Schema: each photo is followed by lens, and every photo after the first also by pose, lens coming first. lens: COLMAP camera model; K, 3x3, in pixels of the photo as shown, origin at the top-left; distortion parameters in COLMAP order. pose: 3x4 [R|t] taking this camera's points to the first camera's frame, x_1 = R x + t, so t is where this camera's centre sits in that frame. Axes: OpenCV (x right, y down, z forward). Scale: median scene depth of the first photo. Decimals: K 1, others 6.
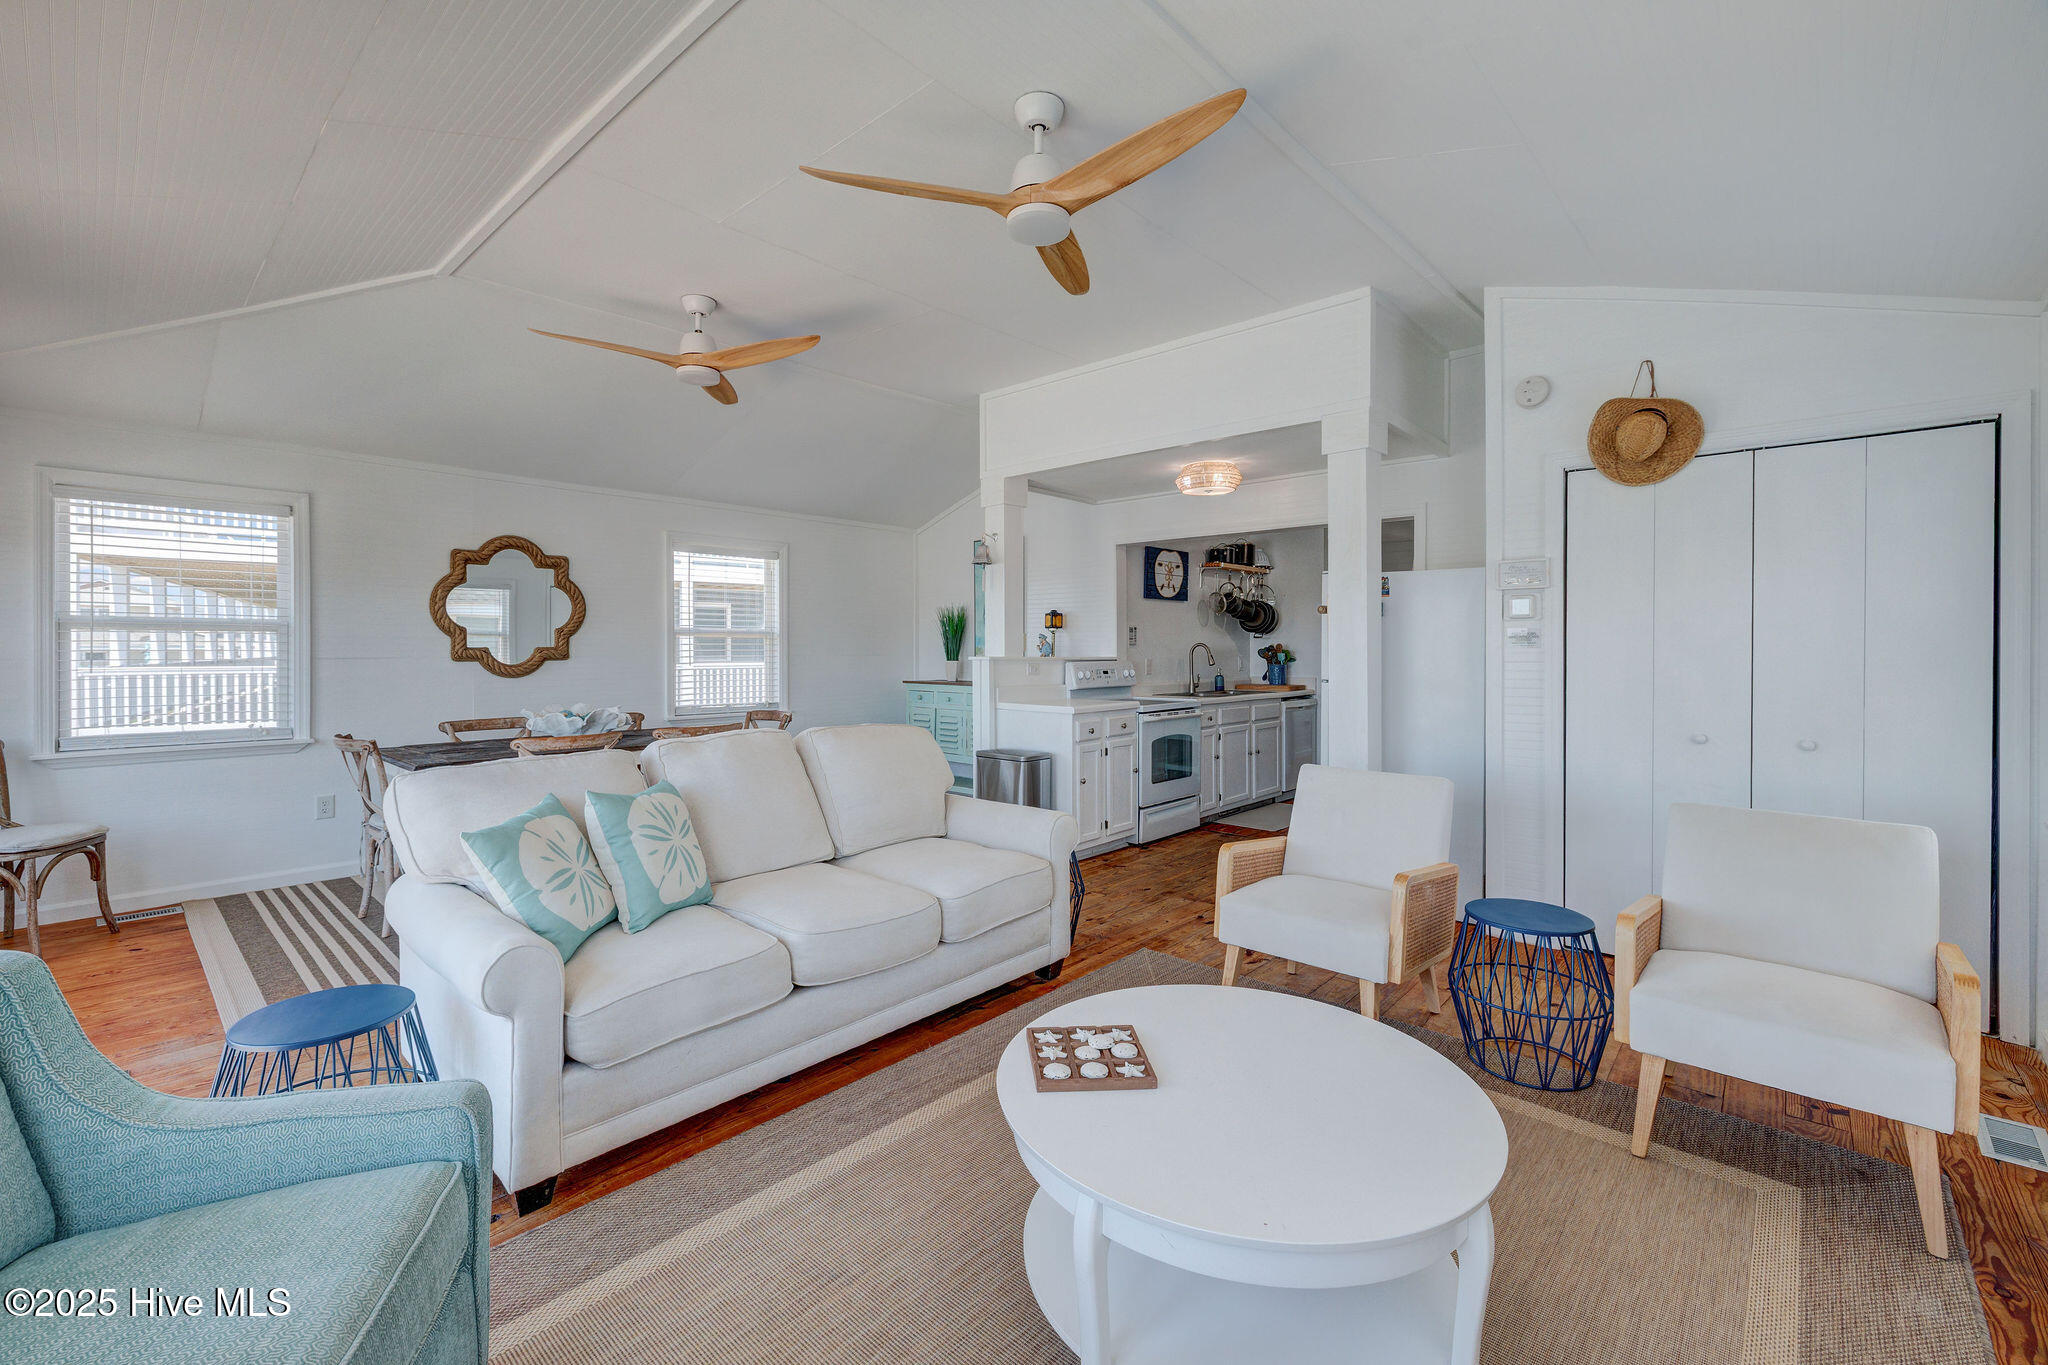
lens RADIAL K [[867.2, 0, 1003.0], [0, 867.2, 651.6], [0, 0, 1]] dist [-0.001783, 0.000185]
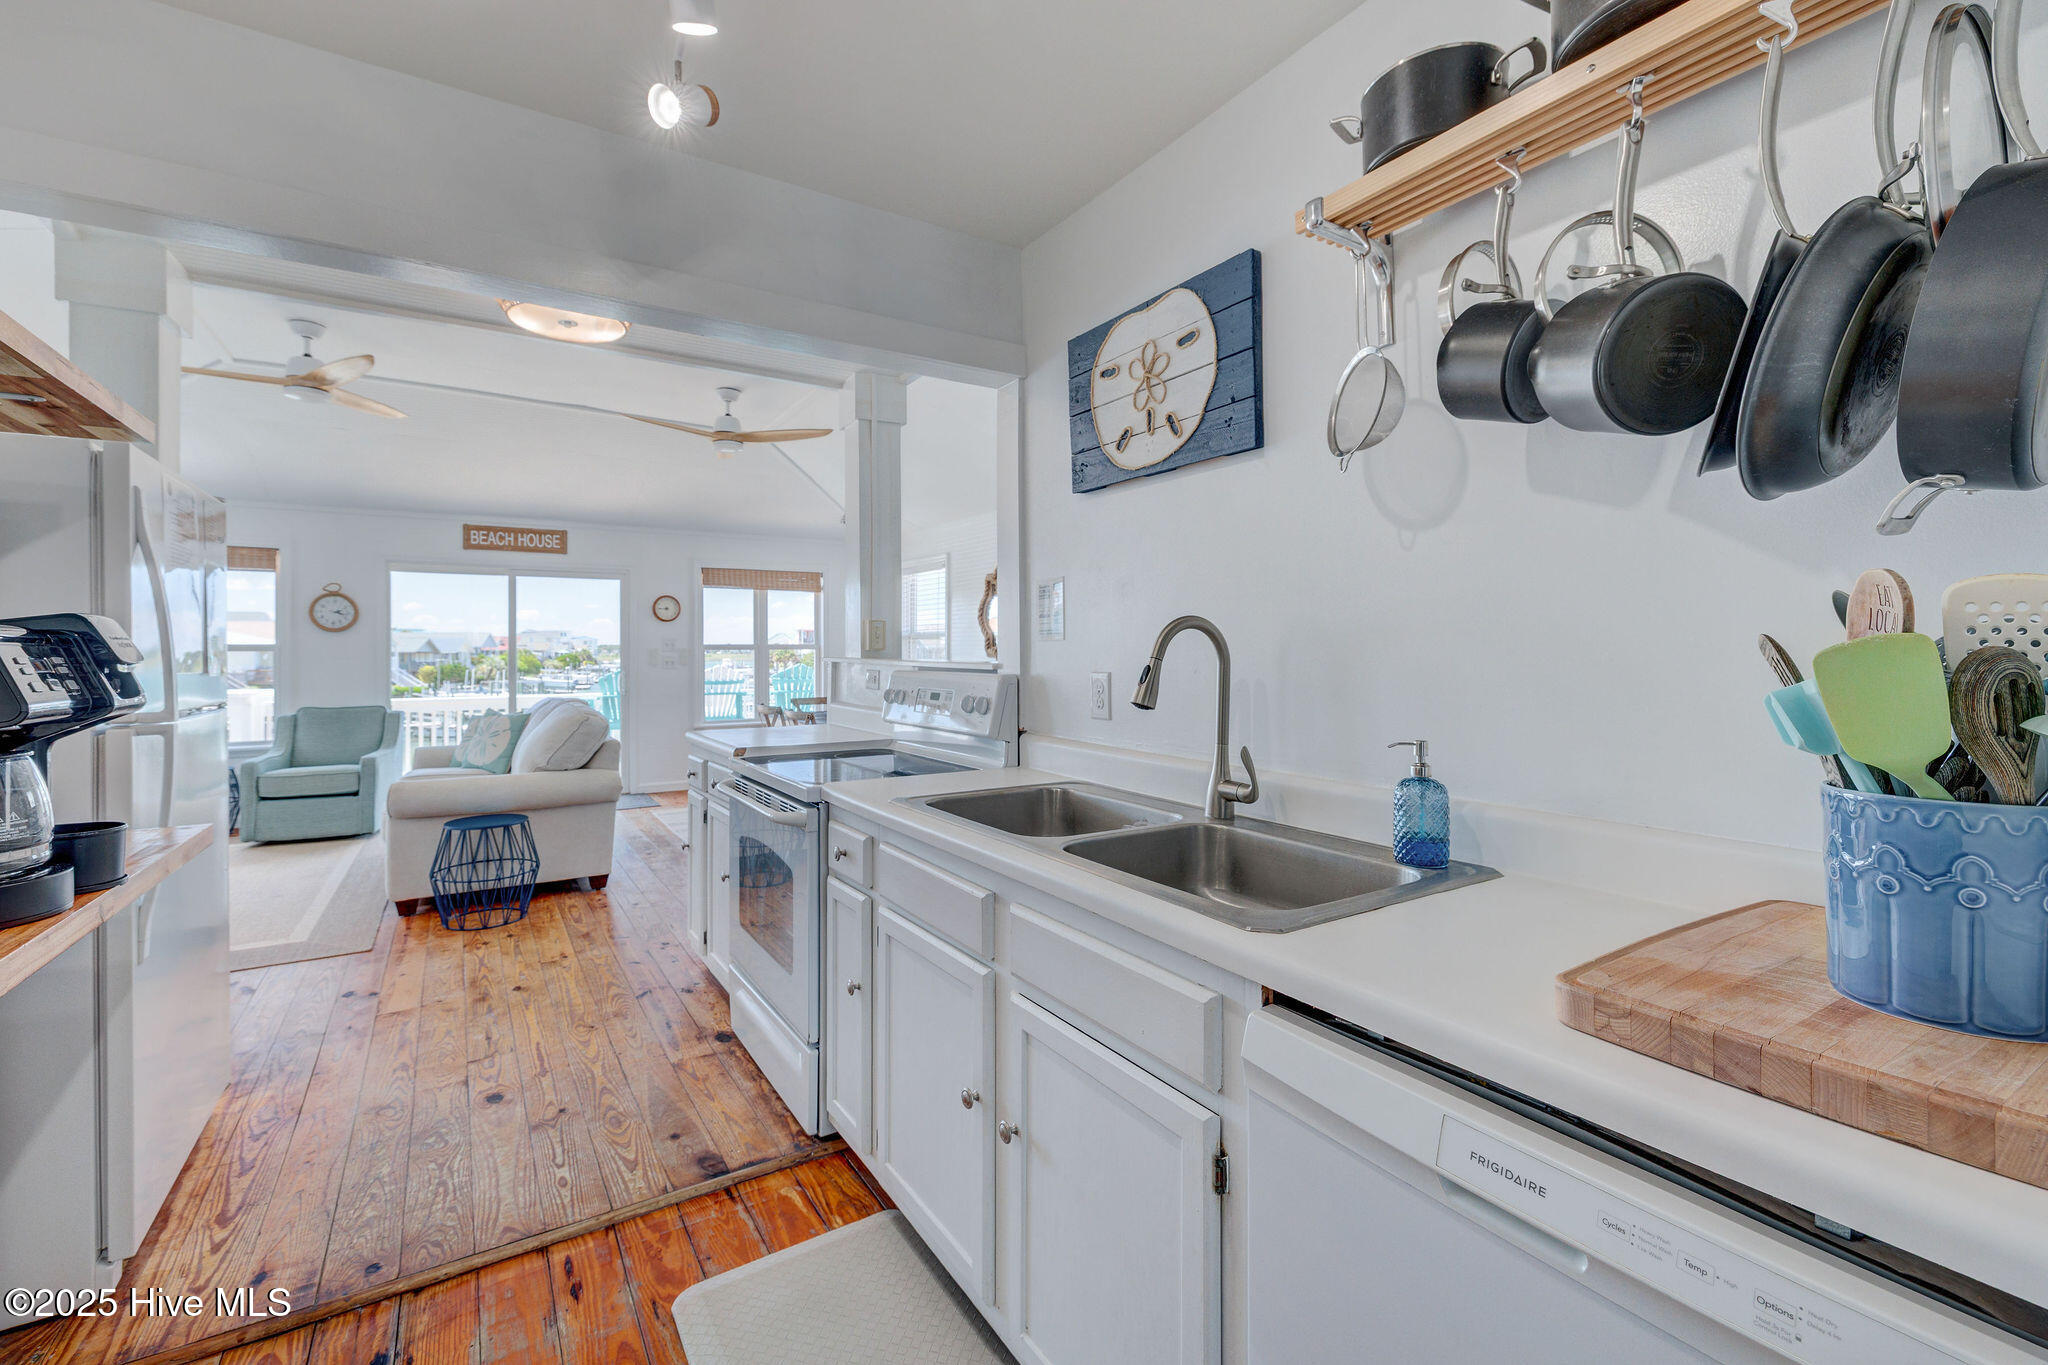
lens RADIAL K [[867.2, 0, 1003.0], [0, 867.2, 651.6], [0, 0, 1]] dist [-0.001783, 0.000185]
pose [[-0.272512, 0.000692, -0.962152, 0.479037], [-0.000916, 0.999999, 0.000979, -0.000023], [0.962152, 0.001148, -0.272511, 1.018410]]
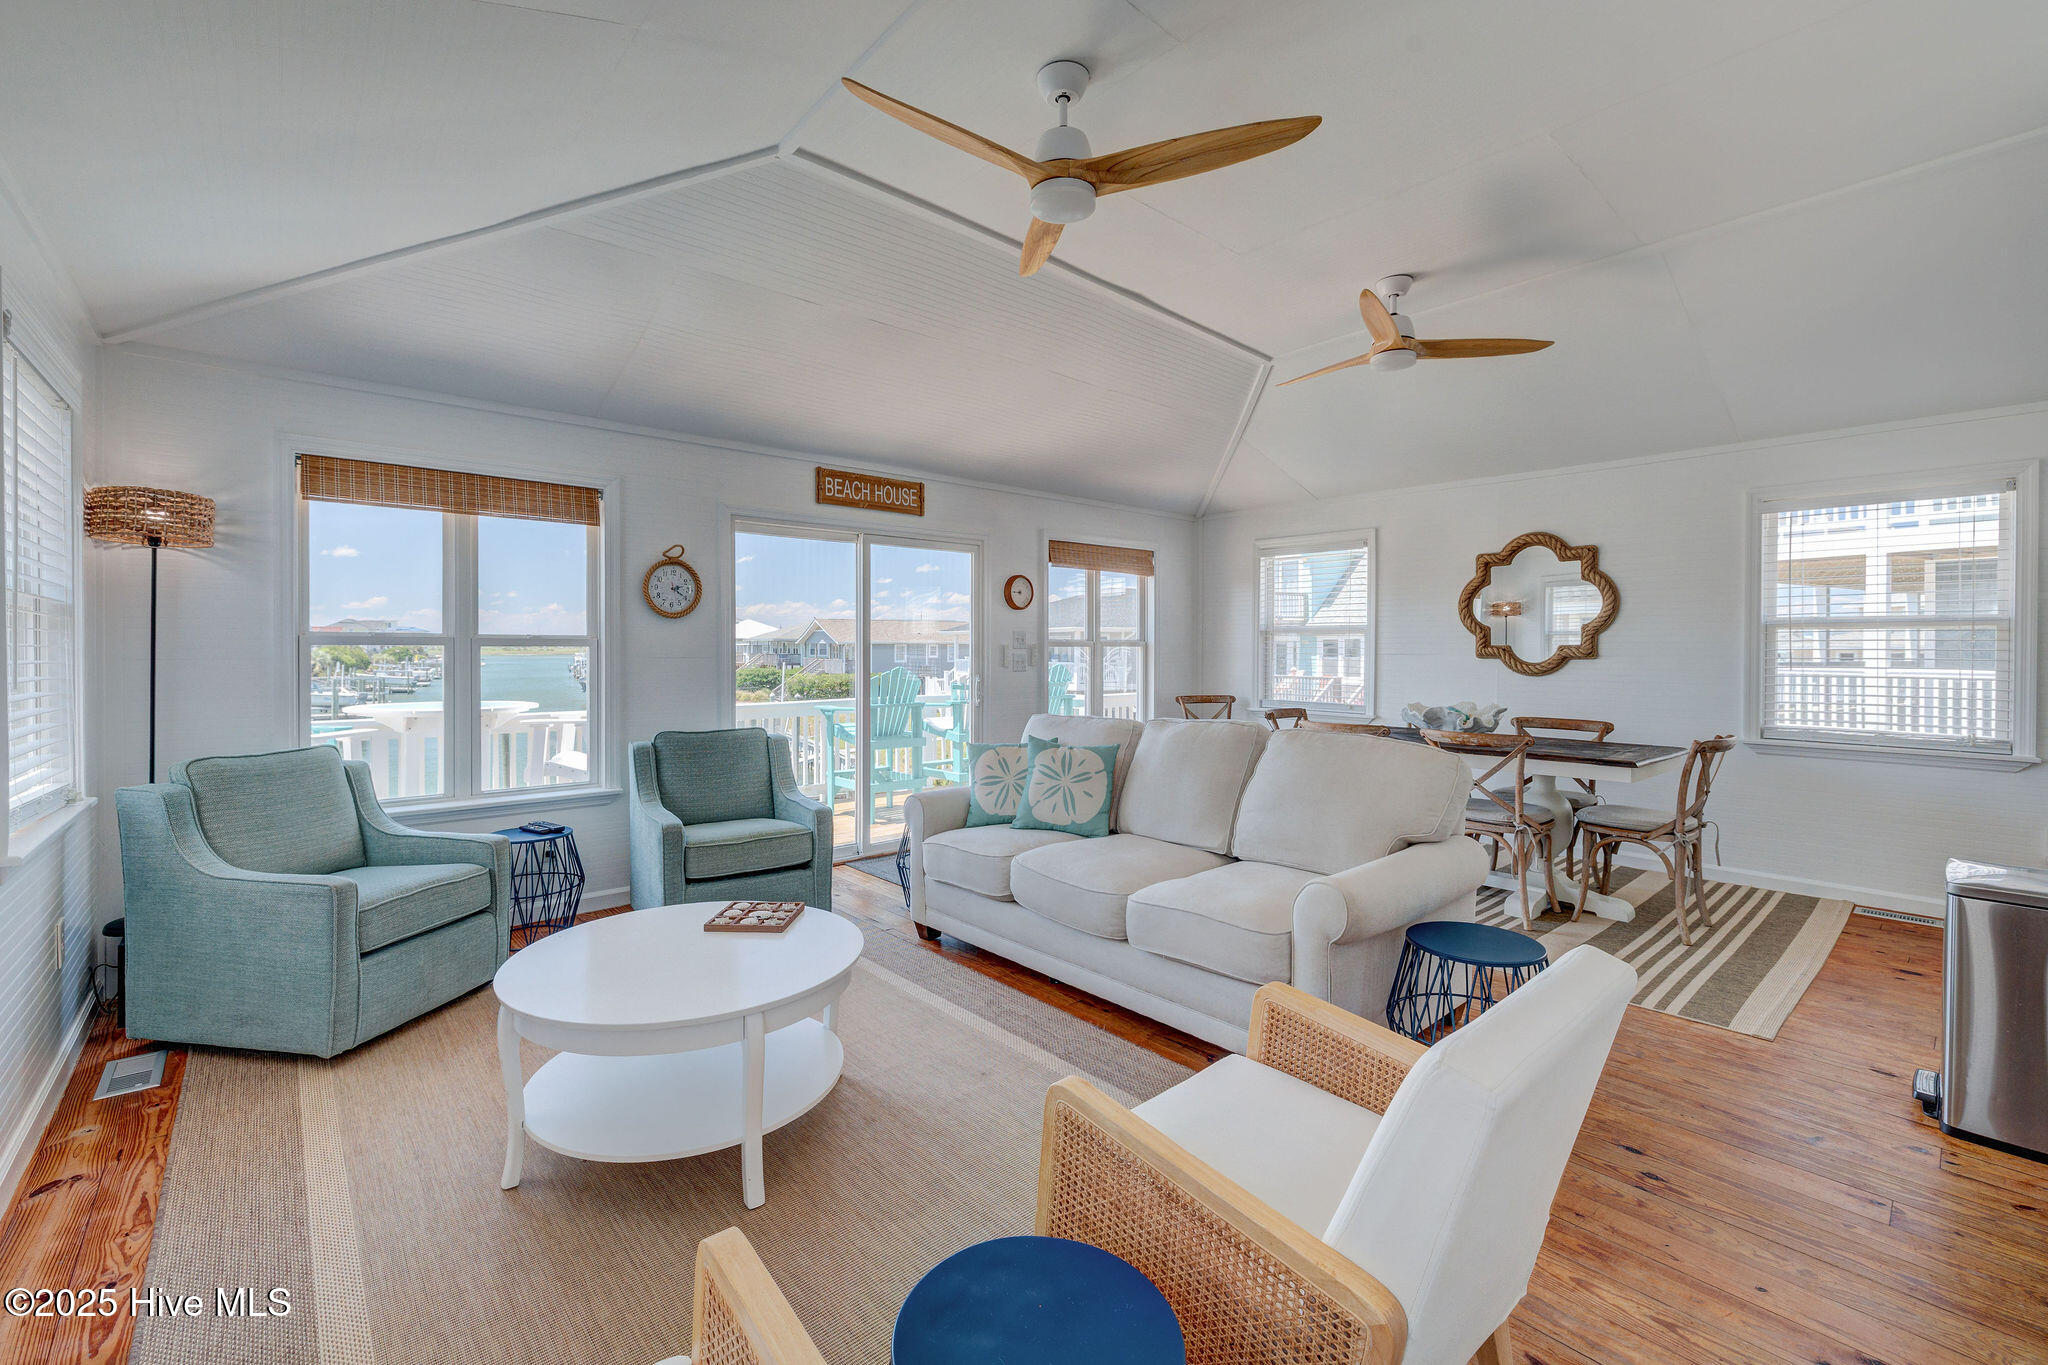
lens RADIAL K [[860.1, 0, 995.6], [0, 860.1, 662.1], [0, 0, 1]] dist [-0.000640, 0.000374]
pose [[-0.116238, 0.017539, -0.993067, 0.371171], [-0.005110, 0.999820, 0.018256, -0.000434], [0.993208, 0.007197, -0.116128, 0.387988]]
